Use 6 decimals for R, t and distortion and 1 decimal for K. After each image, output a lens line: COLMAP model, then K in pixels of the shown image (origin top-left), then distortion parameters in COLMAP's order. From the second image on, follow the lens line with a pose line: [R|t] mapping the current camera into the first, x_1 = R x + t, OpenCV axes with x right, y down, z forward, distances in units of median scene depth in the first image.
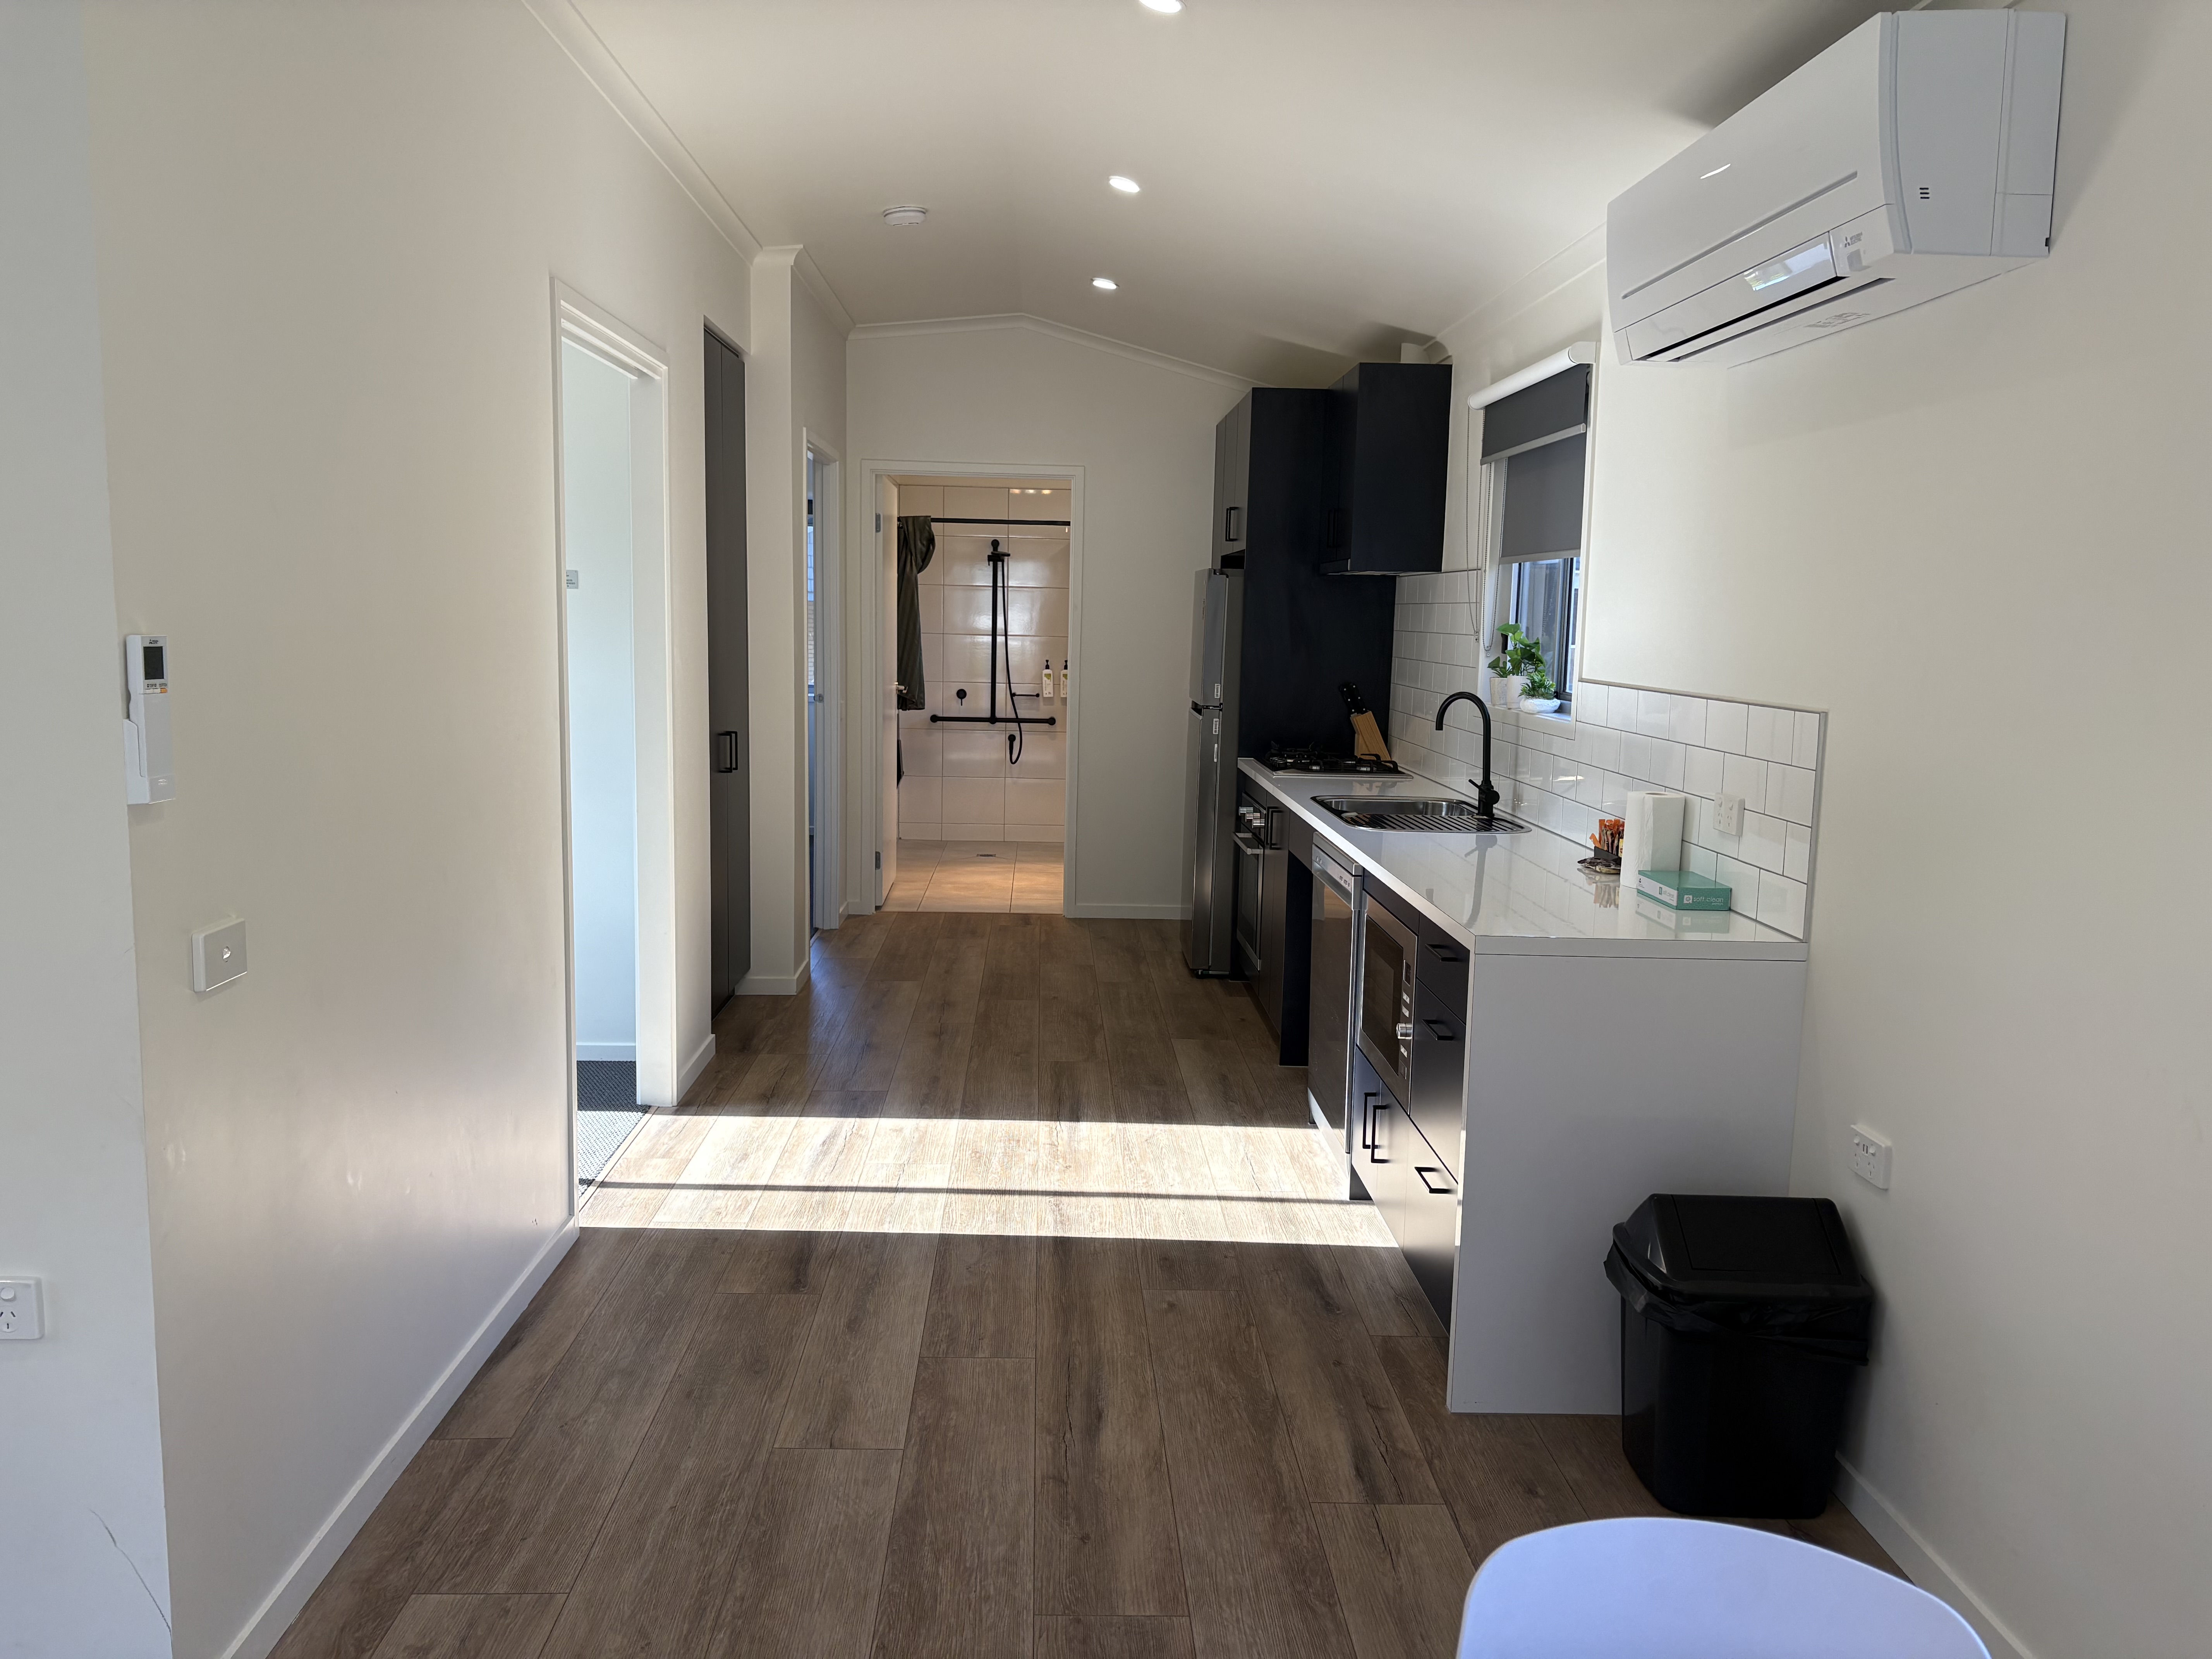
lens RADIAL K [[1659.2, 0, 1104.9], [0, 1659.2, 829.6], [0, 0, 1]] dist [0.005551, -0.000721]
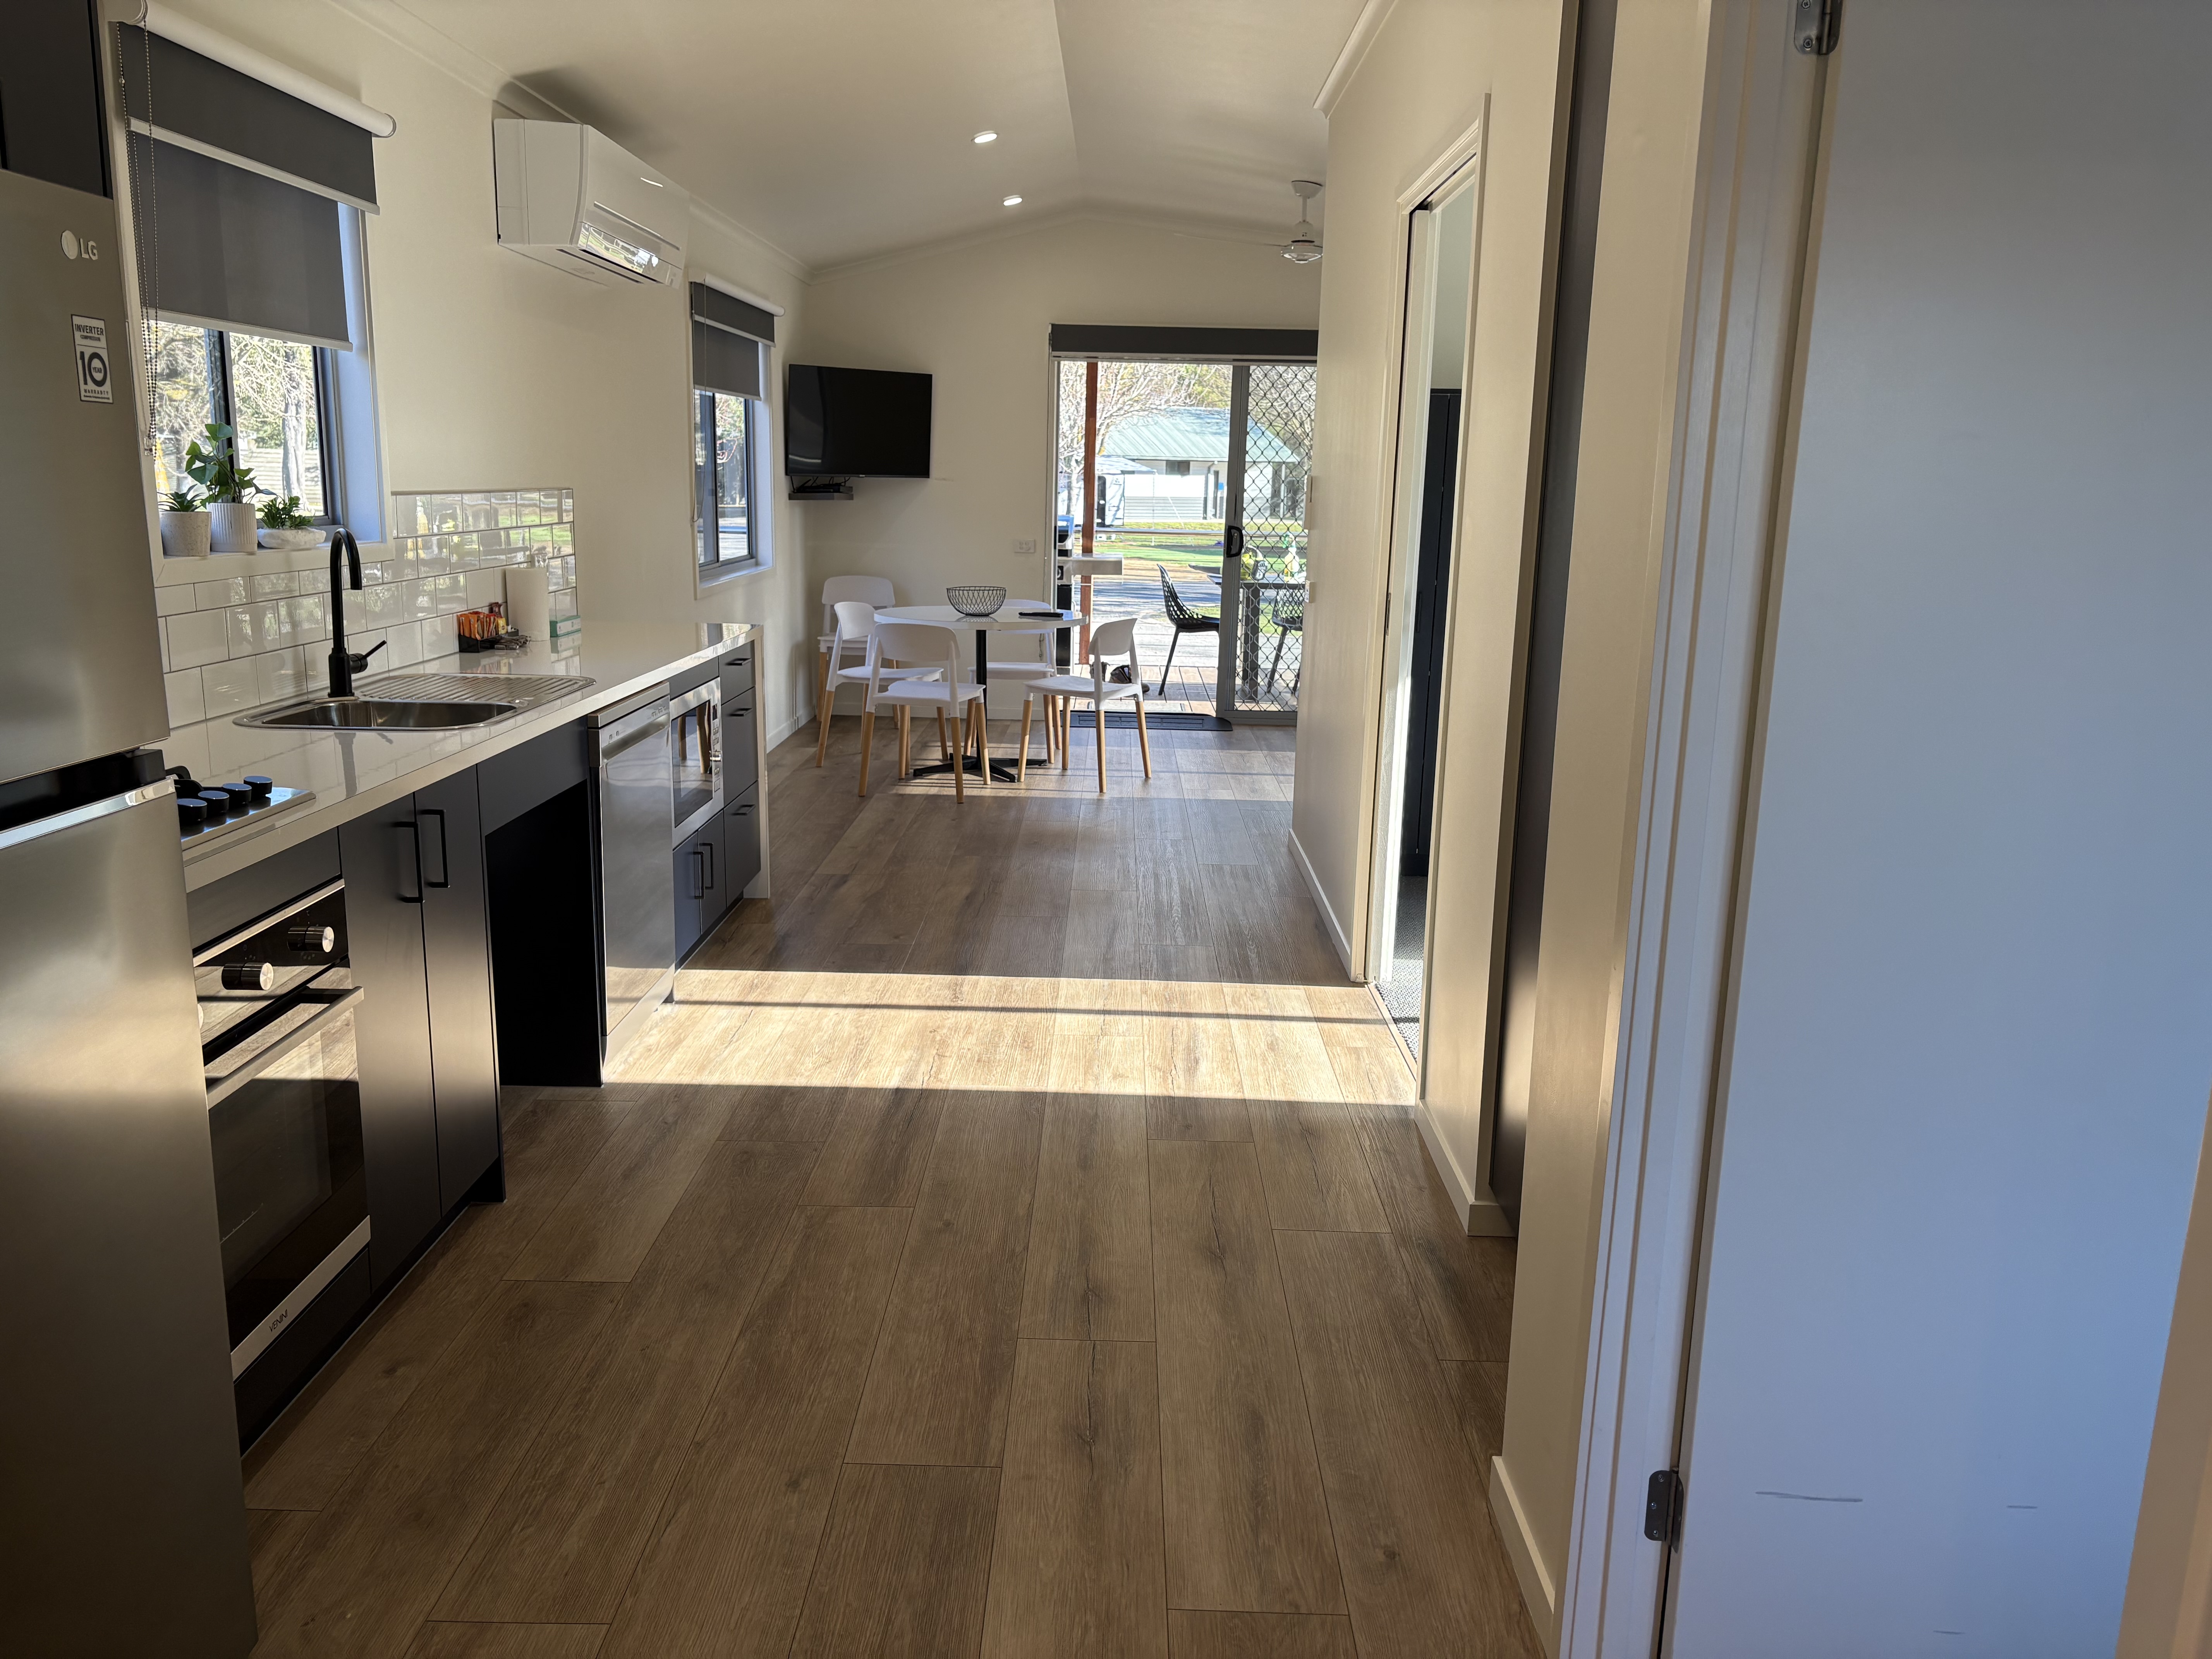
lens RADIAL K [[1659.2, 0, 1106.5], [0, 1659.2, 829.5], [0, 0, 1]] dist [0.005551, -0.000721]
pose [[-0.997754, -0.058058, 0.033409, -0.145932], [-0.043735, 0.942417, 0.331567, -0.227032], [-0.050735, 0.329362, -0.942840, 1.836130]]
